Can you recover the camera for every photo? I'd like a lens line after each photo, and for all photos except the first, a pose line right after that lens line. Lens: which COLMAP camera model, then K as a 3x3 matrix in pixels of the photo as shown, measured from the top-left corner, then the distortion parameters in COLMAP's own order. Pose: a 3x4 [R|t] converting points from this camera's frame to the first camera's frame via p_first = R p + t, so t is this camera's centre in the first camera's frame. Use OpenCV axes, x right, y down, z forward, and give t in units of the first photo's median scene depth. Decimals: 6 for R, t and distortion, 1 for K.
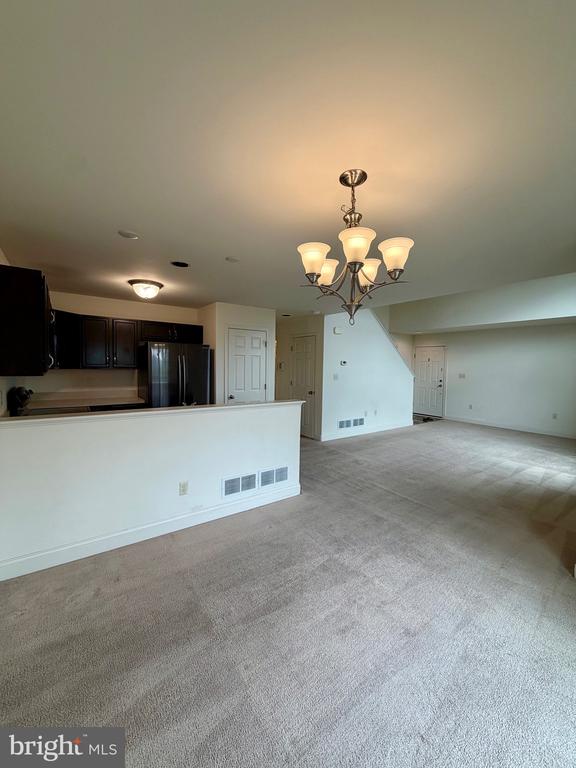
lens RADIAL K [[305.6, 0, 289.8], [0, 305.6, 381.8], [0, 0, 1]] dist [0.010640, -0.000438]
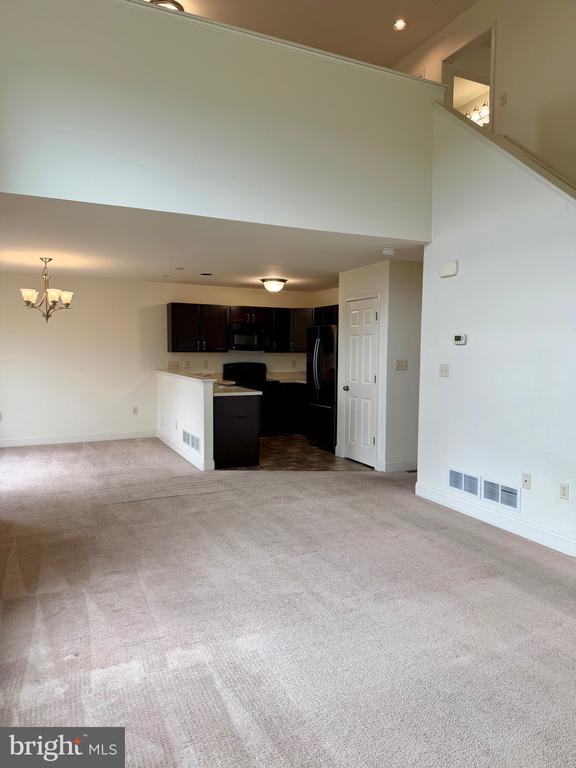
lens RADIAL K [[531.6, 0, 292.5], [0, 531.6, 386.8], [0, 0, 1]] dist [0.053246, -0.002802]
pose [[-0.172857, 0.049027, -0.983726, 1.144925], [-0.073498, 0.995334, 0.062521, -0.028468], [0.982201, 0.083109, -0.168447, 1.054385]]
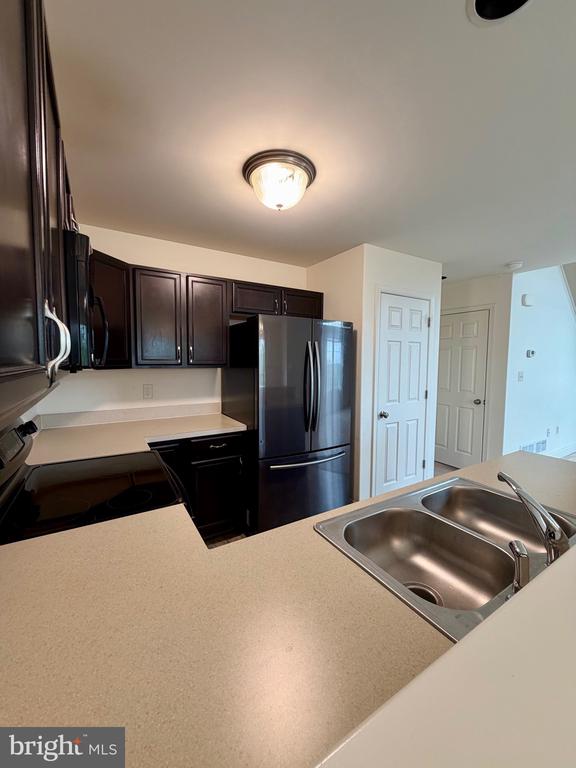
lens RADIAL K [[305.6, 0, 289.8], [0, 305.6, 381.8], [0, 0, 1]] dist [0.010640, -0.000438]
pose [[0.998319, -0.008170, -0.057379, -0.323152], [0.008772, 0.999909, 0.010252, -0.017611], [0.057290, -0.010738, 0.998300, 0.411278]]
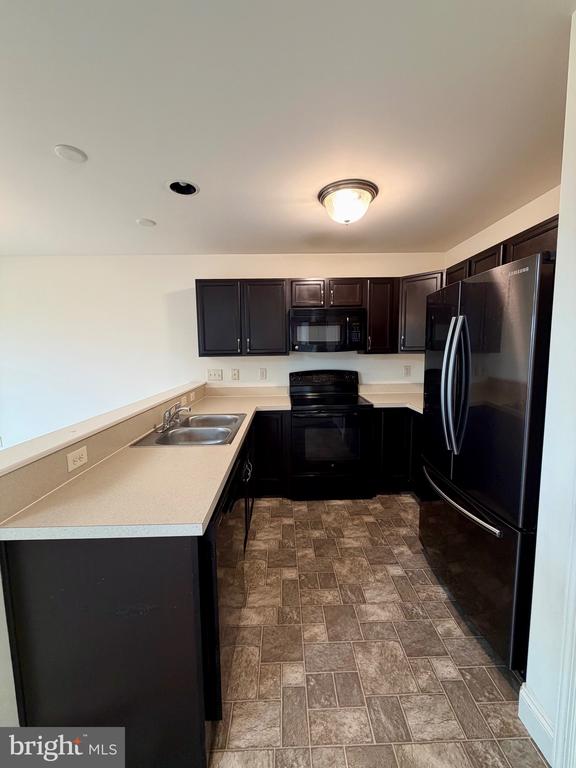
lens RADIAL K [[314.4, 0, 288.0], [0, 314.4, 384.0], [0, 0, 1]] dist [0.011885, -0.000431]
pose [[-0.555011, 0.079168, -0.828067, 0.056272], [-0.048992, 0.990622, 0.127546, -0.039305], [0.830399, 0.111358, -0.545927, 0.907471]]
